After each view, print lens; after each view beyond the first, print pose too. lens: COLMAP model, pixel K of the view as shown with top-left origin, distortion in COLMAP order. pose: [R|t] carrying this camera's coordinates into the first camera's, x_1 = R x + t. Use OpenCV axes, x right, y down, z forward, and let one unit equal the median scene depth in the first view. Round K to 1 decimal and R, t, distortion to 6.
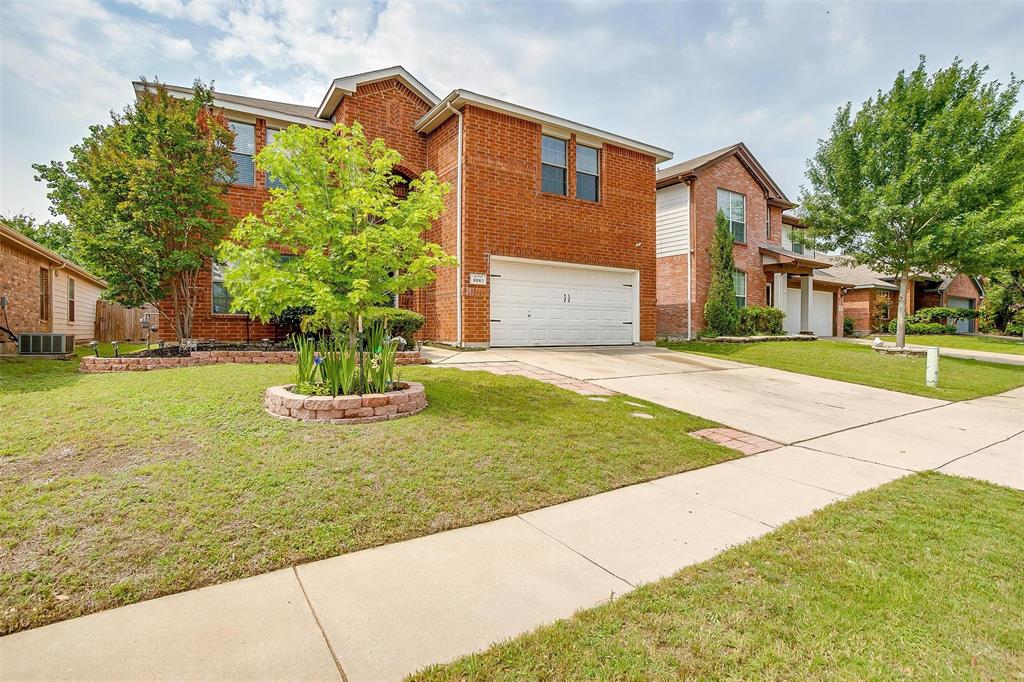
lens RADIAL K [[500.9, 0, 511.3], [0, 500.9, 339.3], [0, 0, 1]] dist [-0.026262, 0.005134]
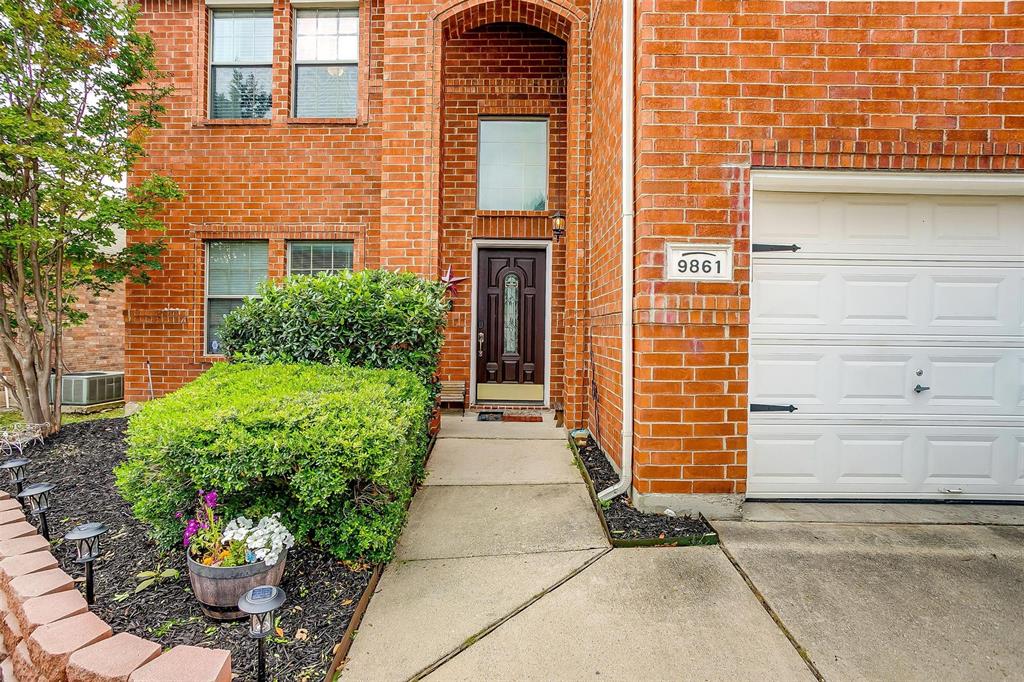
lens RADIAL K [[500.9, 0, 505.0], [0, 500.9, 338.0], [0, 0, 1]] dist [-0.026262, 0.005134]
pose [[0.832312, 0.010024, -0.554217, -0.003439], [-0.017069, 0.999826, -0.007551, -0.074256], [0.554045, 0.015744, 0.832338, 0.710568]]
